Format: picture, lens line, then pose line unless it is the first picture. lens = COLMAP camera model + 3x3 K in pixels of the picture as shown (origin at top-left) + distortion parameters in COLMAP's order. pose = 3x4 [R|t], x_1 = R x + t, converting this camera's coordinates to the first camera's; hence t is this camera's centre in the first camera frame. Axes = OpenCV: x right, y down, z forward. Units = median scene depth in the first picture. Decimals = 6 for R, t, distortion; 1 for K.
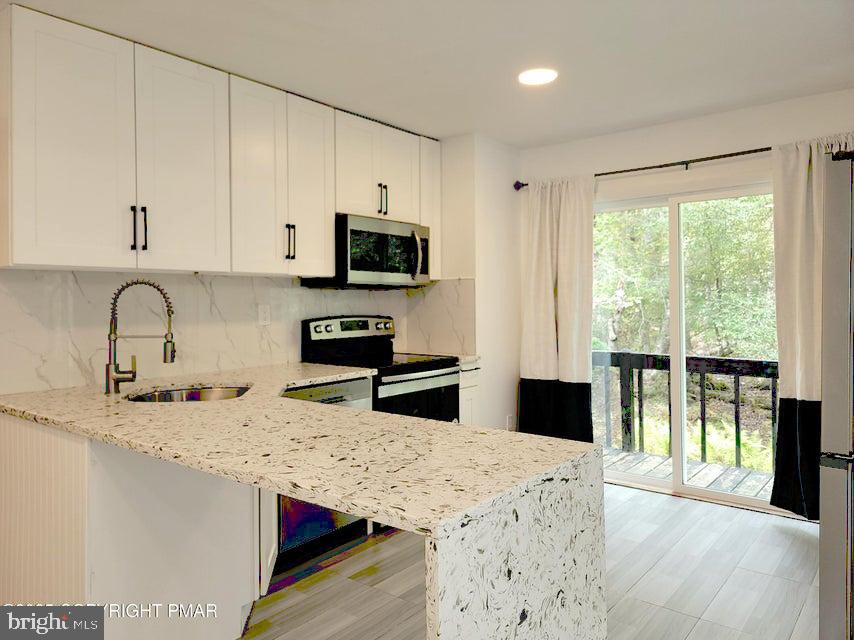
lens RADIAL K [[614.9, 0, 469.5], [0, 614.9, 293.0], [0, 0, 1]] dist [0.025155, -0.003506]
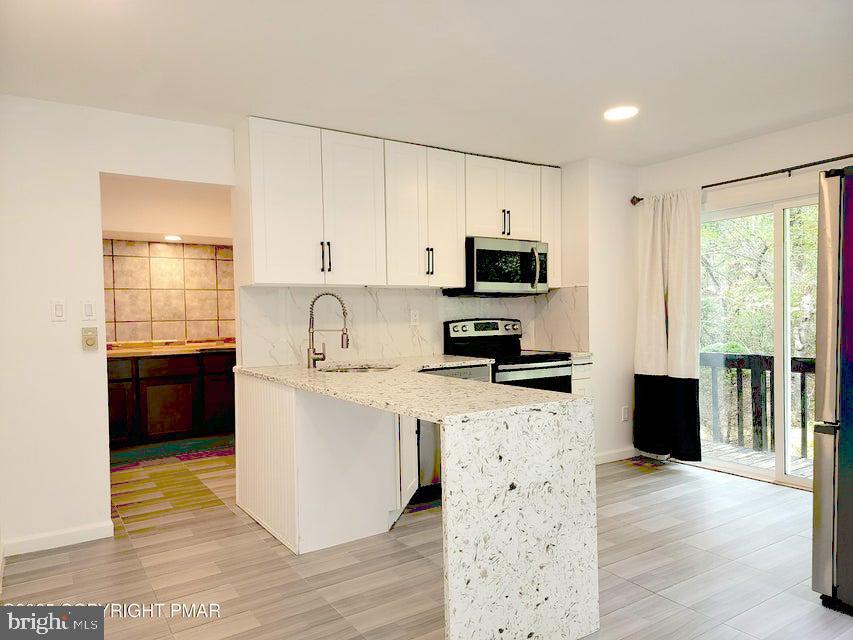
lens RADIAL K [[590.6, 0, 426.5], [0, 590.6, 320.0], [0, 0, 1]] dist [0.002230, -0.000694]
pose [[0.936620, -0.005054, -0.350310, 0.129173], [0.014550, 0.999594, 0.024481, 0.010303], [0.350044, -0.028026, 0.936314, -0.166035]]
